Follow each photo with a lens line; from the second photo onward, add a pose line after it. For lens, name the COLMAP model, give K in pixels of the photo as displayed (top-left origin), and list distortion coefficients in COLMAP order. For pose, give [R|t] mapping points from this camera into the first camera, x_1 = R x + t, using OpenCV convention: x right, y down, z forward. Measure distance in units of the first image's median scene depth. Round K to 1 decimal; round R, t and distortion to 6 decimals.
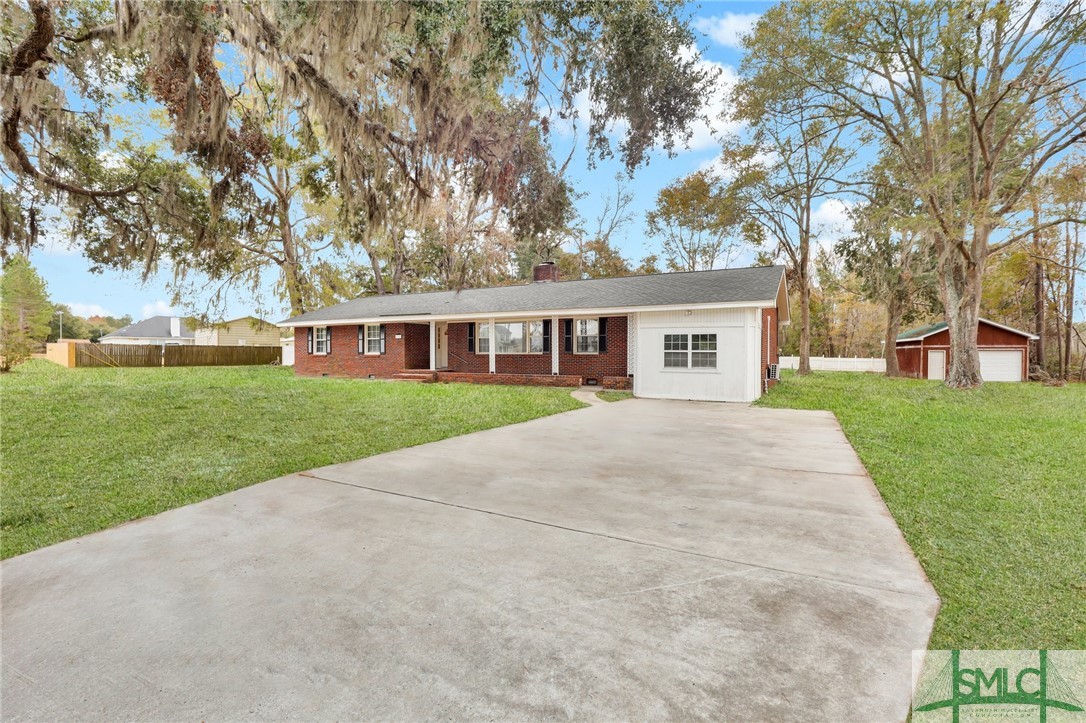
lens RADIAL K [[500.2, 0, 552.0], [0, 500.2, 354.6], [0, 0, 1]] dist [-0.028331, 0.000856]
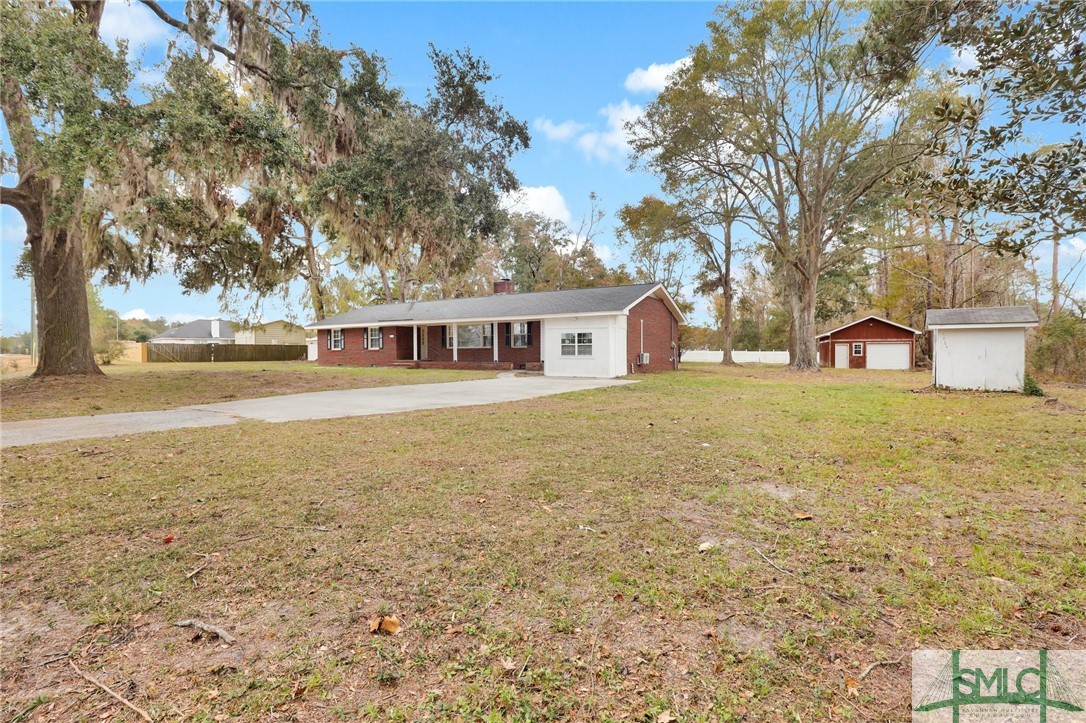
lens RADIAL K [[500.2, 0, 552.0], [0, 500.2, 354.6], [0, 0, 1]] dist [-0.028331, 0.000856]
pose [[0.999224, -0.006090, -0.038905, 0.200259], [0.006239, 0.999974, 0.003709, 0.013476], [0.038881, -0.003949, 0.999236, -0.382779]]
